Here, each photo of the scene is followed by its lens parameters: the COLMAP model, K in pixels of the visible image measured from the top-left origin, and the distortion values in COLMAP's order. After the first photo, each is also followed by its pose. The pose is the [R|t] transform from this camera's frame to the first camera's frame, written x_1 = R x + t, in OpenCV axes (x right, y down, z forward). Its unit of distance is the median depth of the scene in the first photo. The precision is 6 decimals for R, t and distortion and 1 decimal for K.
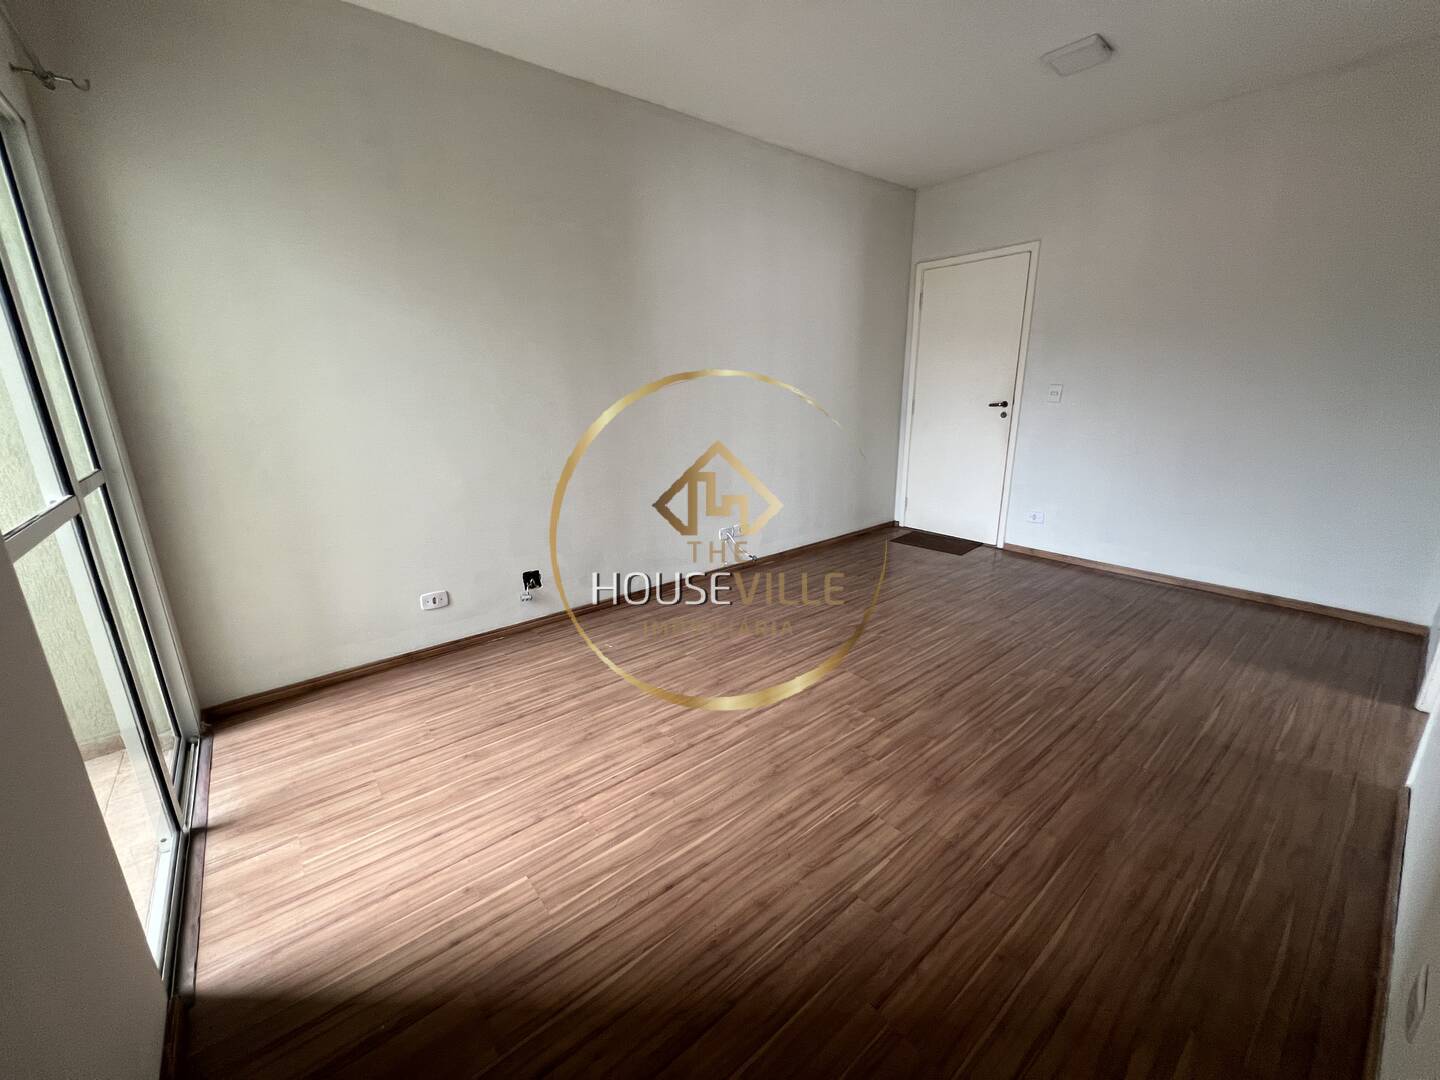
lens RADIAL K [[577.8, 0, 718.3], [0, 577.8, 540.0], [0, 0, 1]] dist [0.001422, -0.000548]
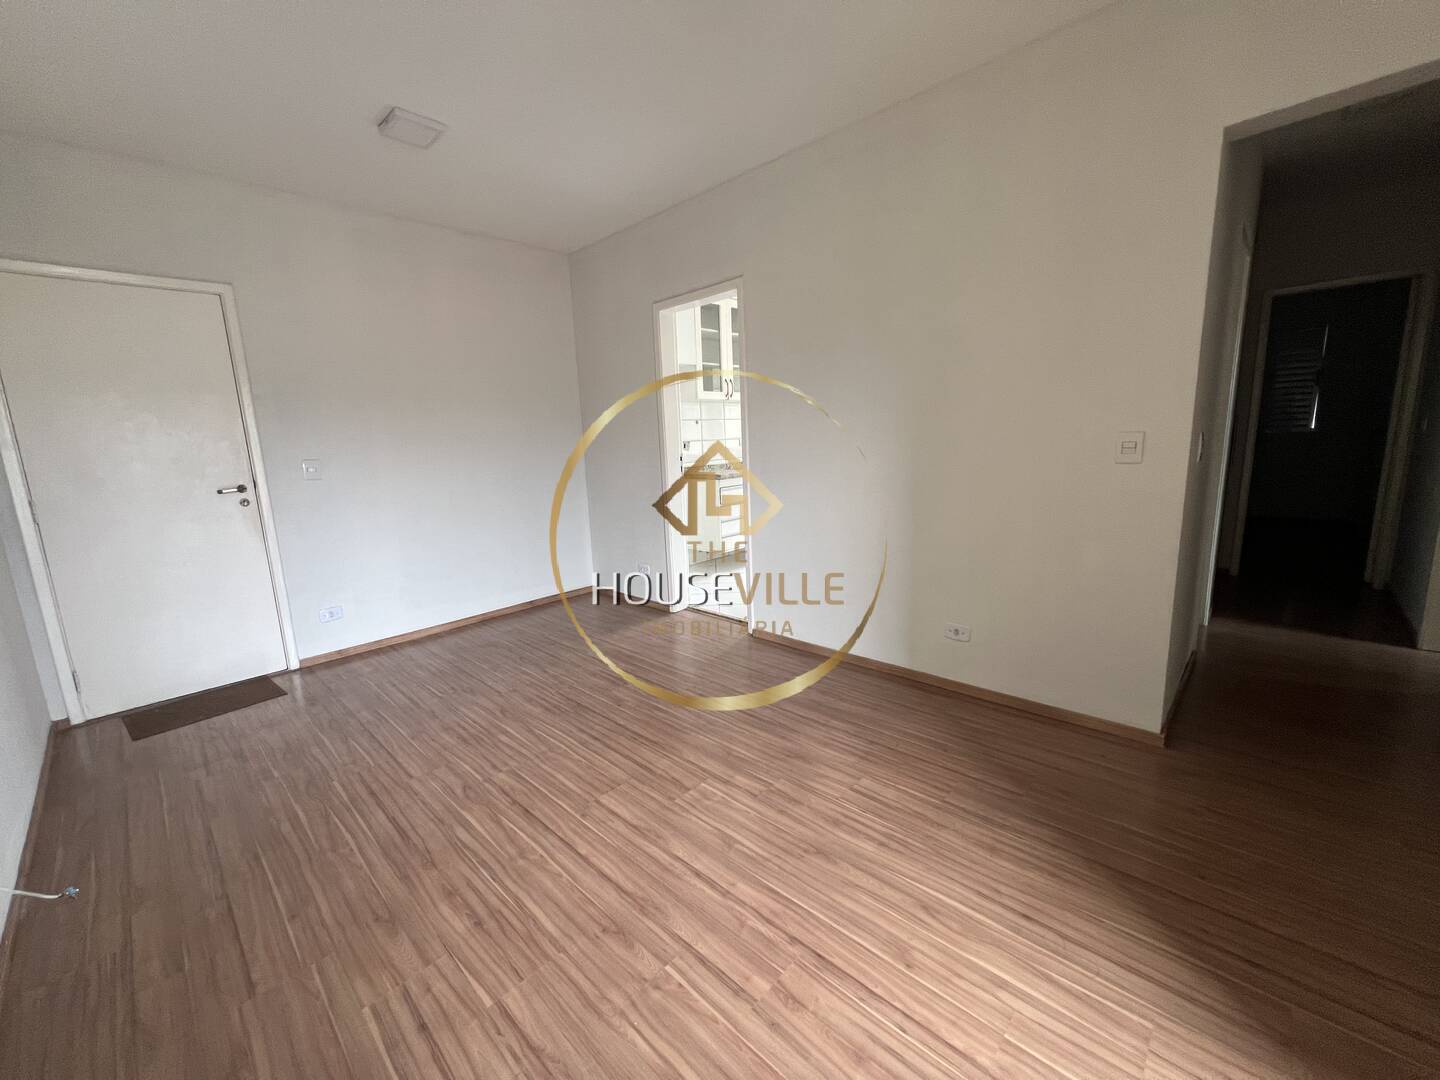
lens RADIAL K [[577.8, 0, 711.5], [0, 577.8, 539.1], [0, 0, 1]] dist [0.001422, -0.000548]
pose [[-0.119145, -0.152885, 0.981036, -0.634238], [0.306764, 0.934062, 0.182820, -0.244818], [-0.944299, 0.322729, -0.064390, 0.977050]]
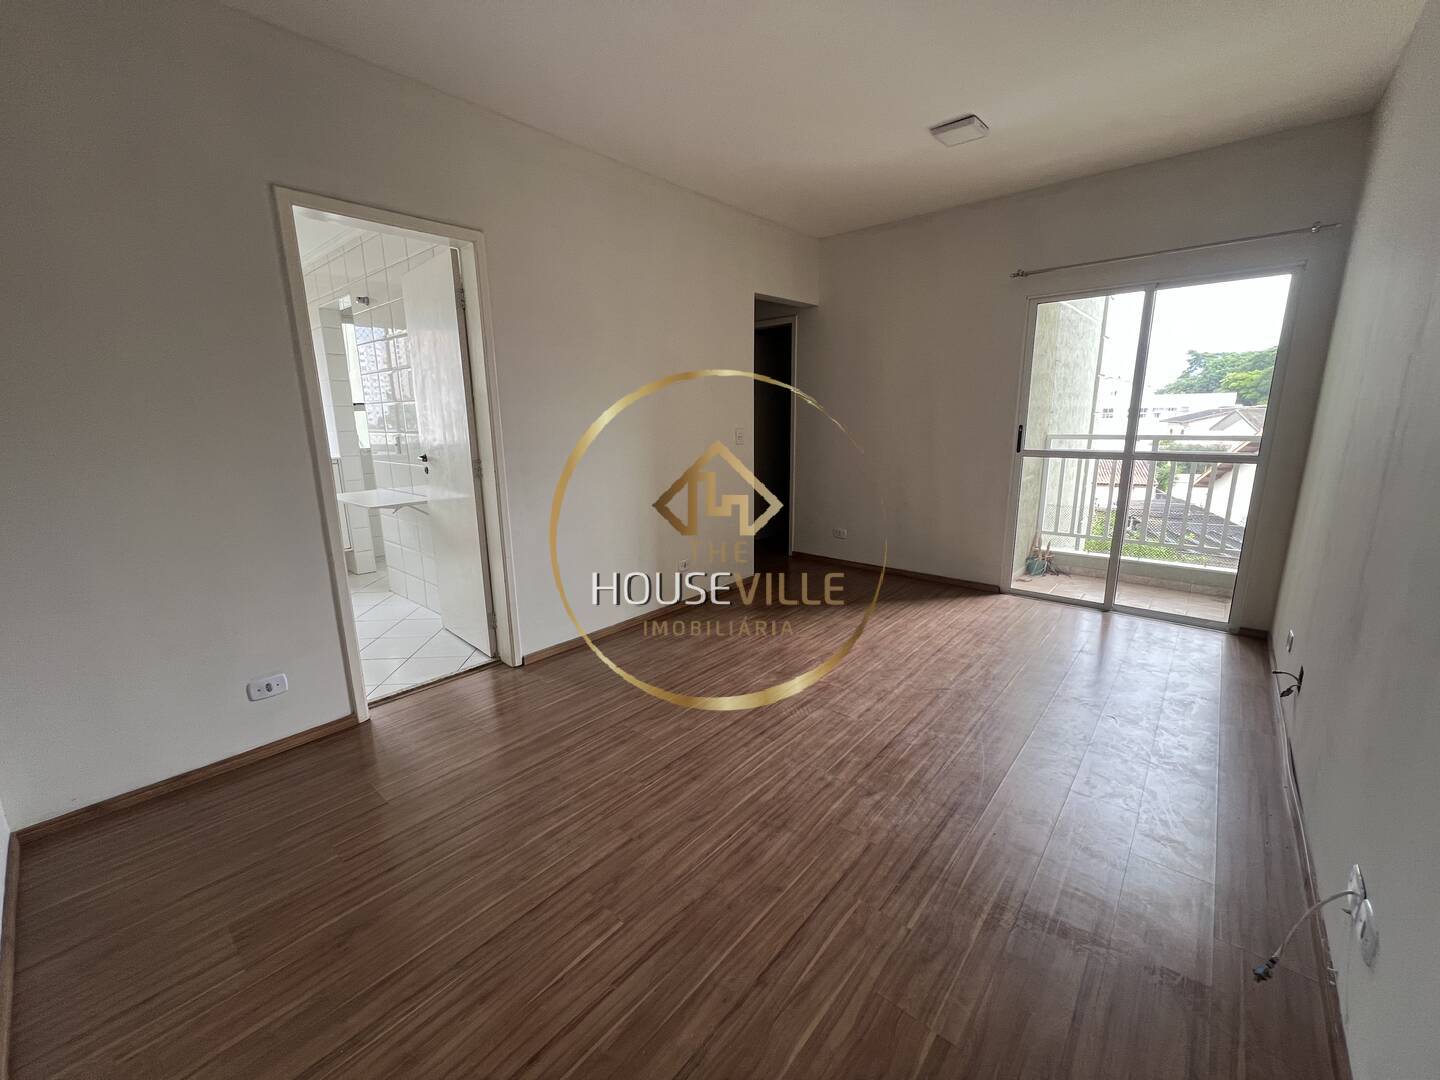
lens RADIAL K [[571.9, 0, 720.8], [0, 571.9, 545.9], [0, 0, 1]] dist [-0.000264, -0.000304]
pose [[-0.983754, 0.069554, -0.165502, 0.718970], [-0.017282, 0.880924, 0.472942, -0.583490], [0.178690, 0.468119, -0.865410, 2.041276]]
